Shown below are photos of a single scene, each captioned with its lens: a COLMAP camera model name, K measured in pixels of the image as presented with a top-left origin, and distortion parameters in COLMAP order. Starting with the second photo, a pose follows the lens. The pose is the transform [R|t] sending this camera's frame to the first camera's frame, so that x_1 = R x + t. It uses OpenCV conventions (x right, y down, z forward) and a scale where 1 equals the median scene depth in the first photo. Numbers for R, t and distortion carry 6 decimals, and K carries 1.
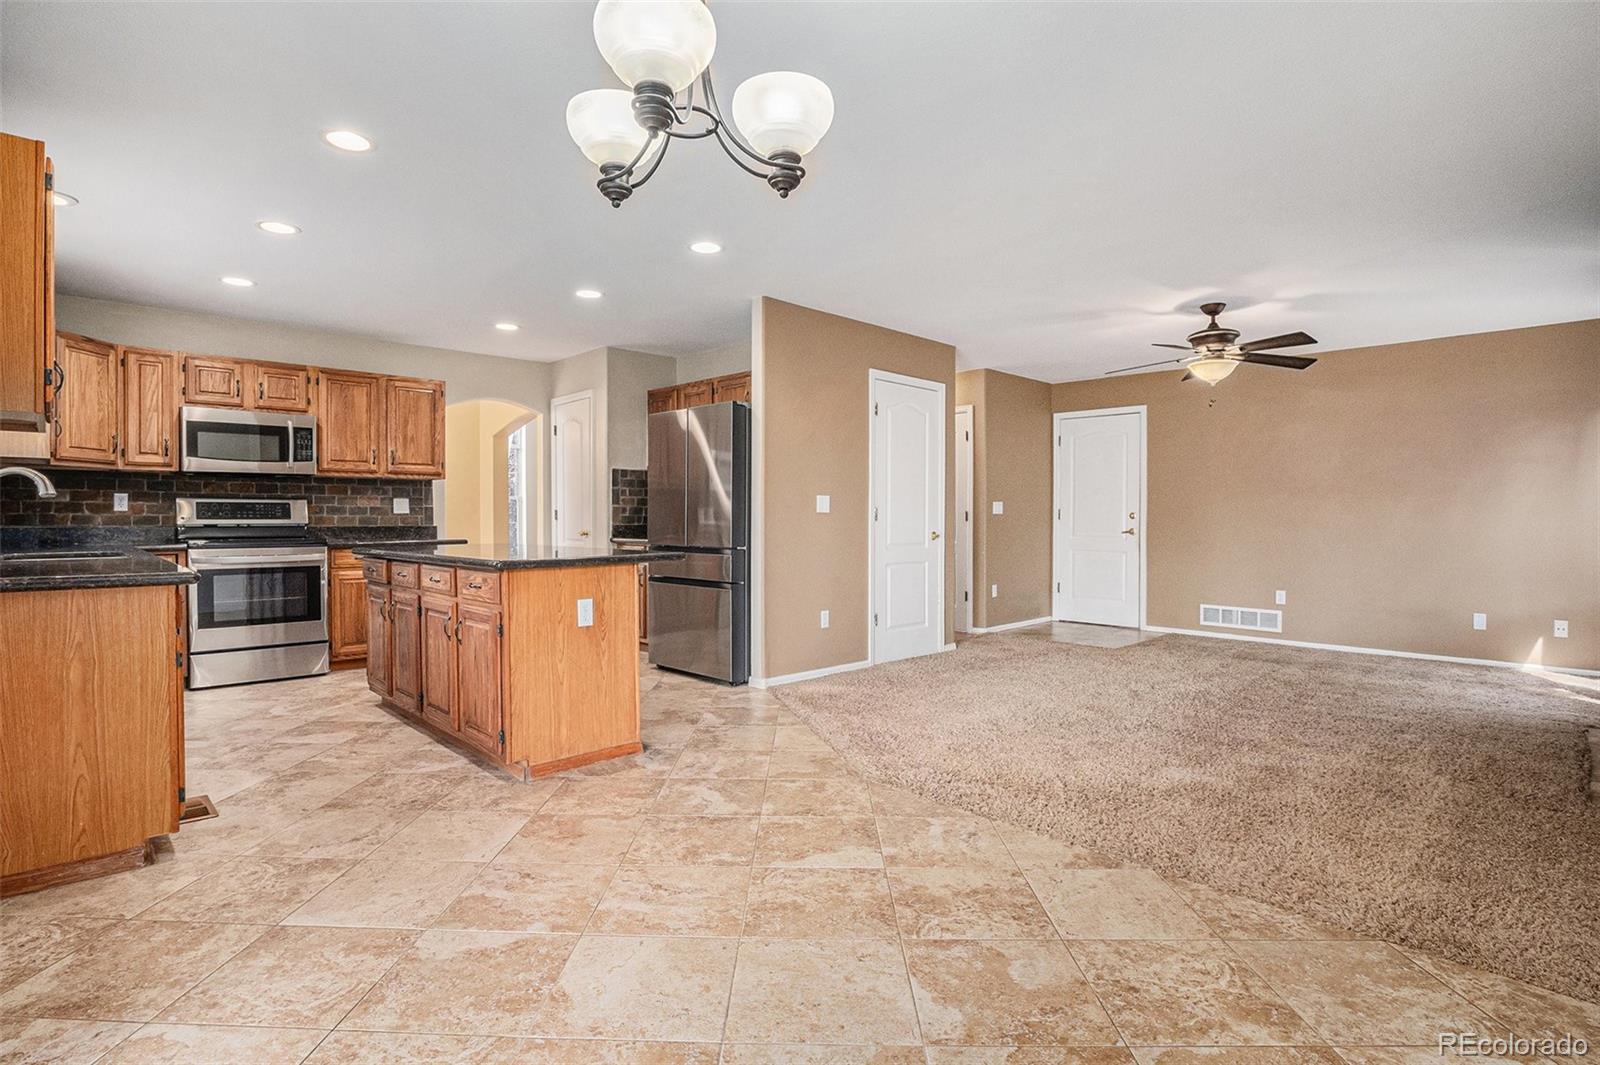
lens RADIAL K [[788.8, 0, 796.8], [0, 788.8, 518.8], [0, 0, 1]] dist [-0.044802, 0.008964]
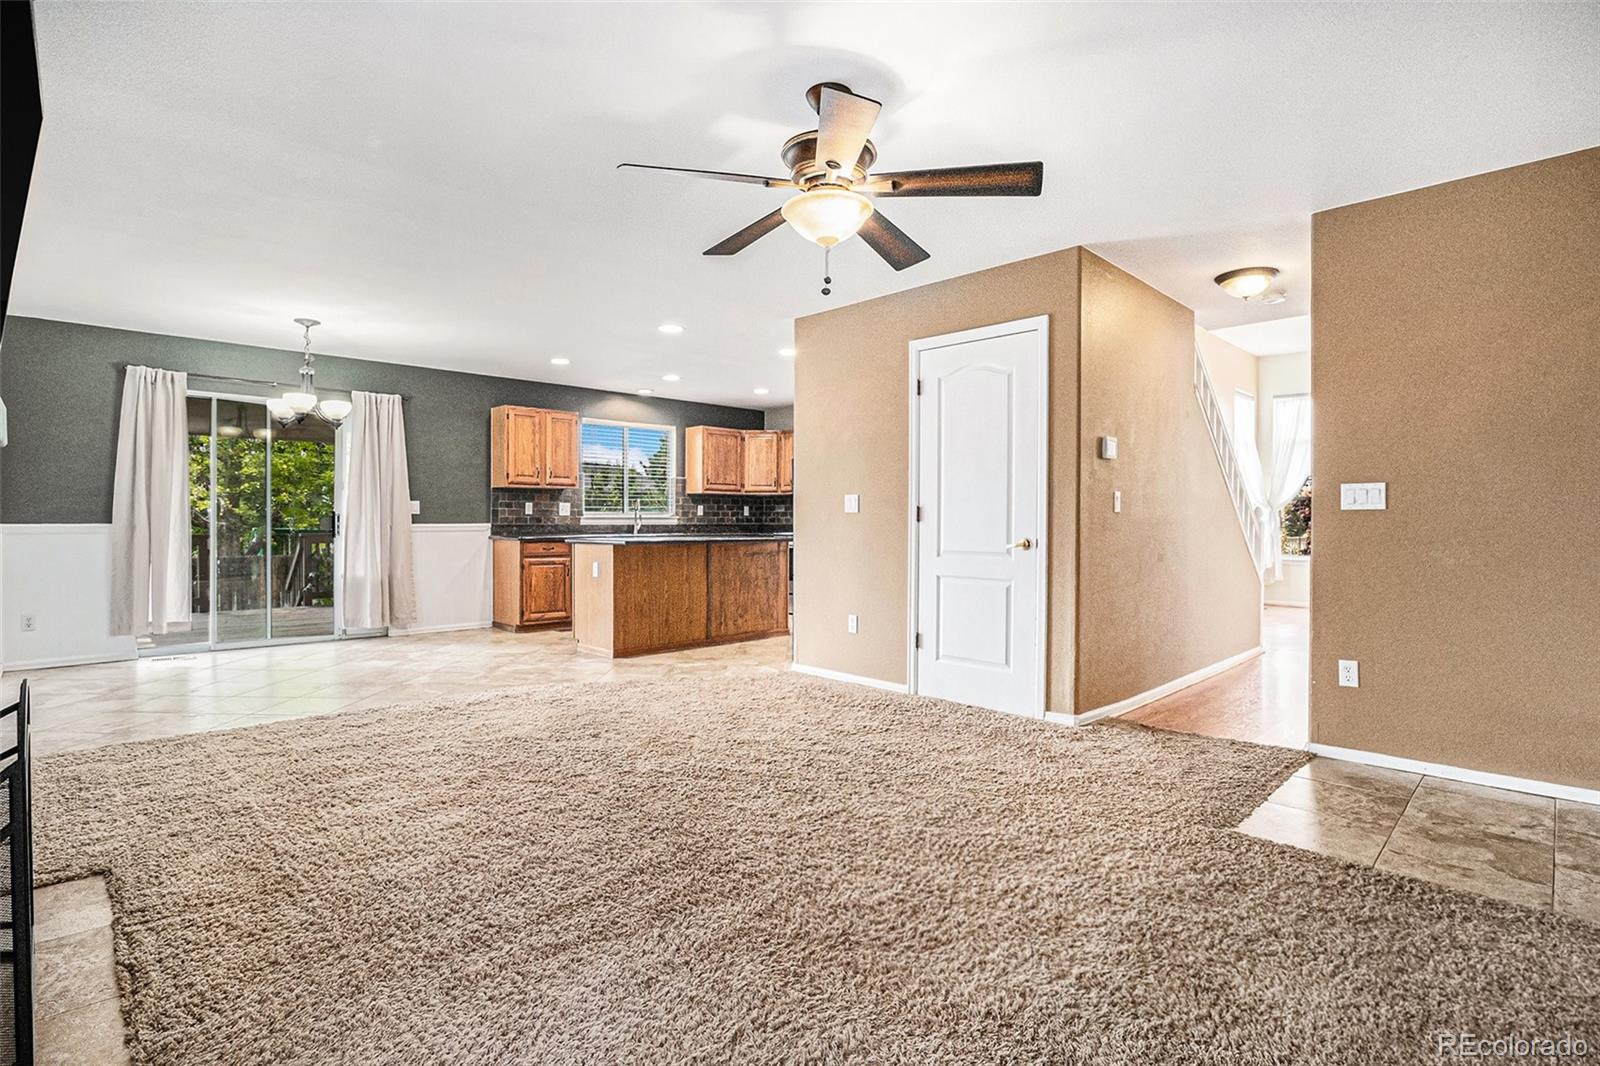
lens RADIAL K [[788.8, 0, 796.8], [0, 788.8, 519.3], [0, 0, 1]] dist [-0.044802, 0.008964]
pose [[0.001518, -0.002530, -0.999996, 1.060422], [-0.004265, 0.999988, -0.002536, 0.003002], [0.999990, 0.004269, 0.001507, 0.989300]]
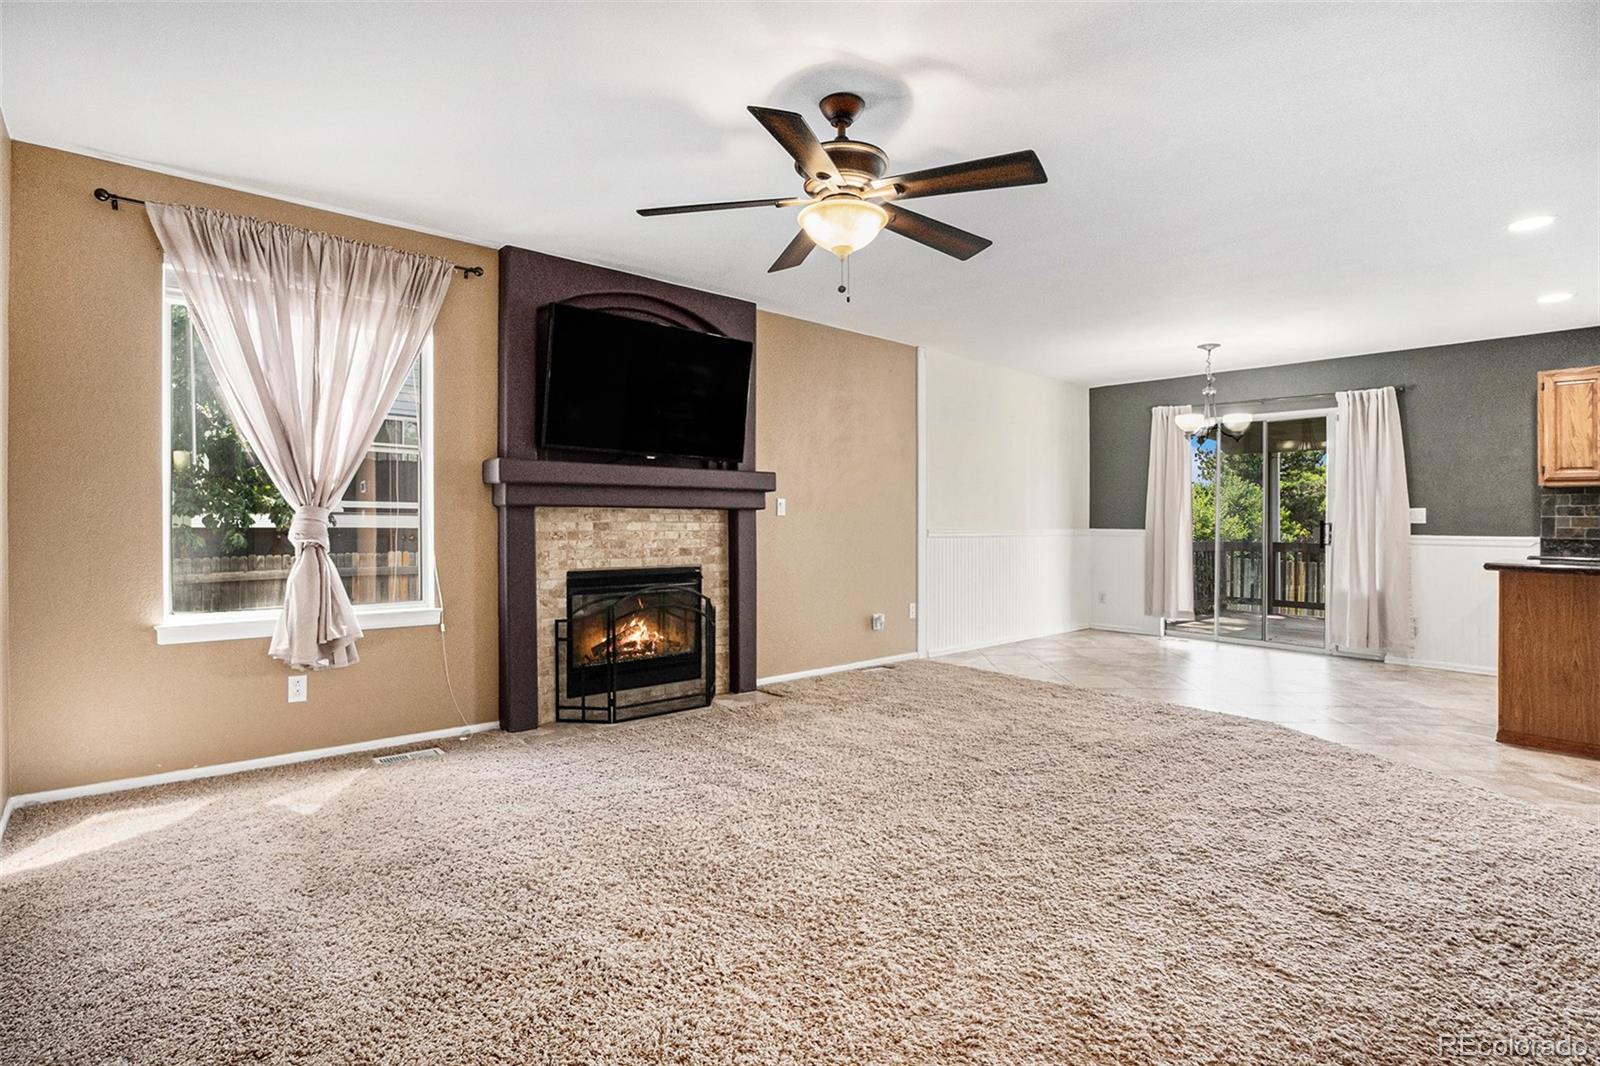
lens RADIAL K [[788.8, 0, 796.8], [0, 788.8, 519.3], [0, 0, 1]] dist [-0.044802, 0.008964]
pose [[-0.998786, -0.012722, 0.047588, 0.532775], [-0.012629, 0.999918, 0.002274, -0.003961], [-0.047613, 0.001671, -0.998864, 1.525267]]
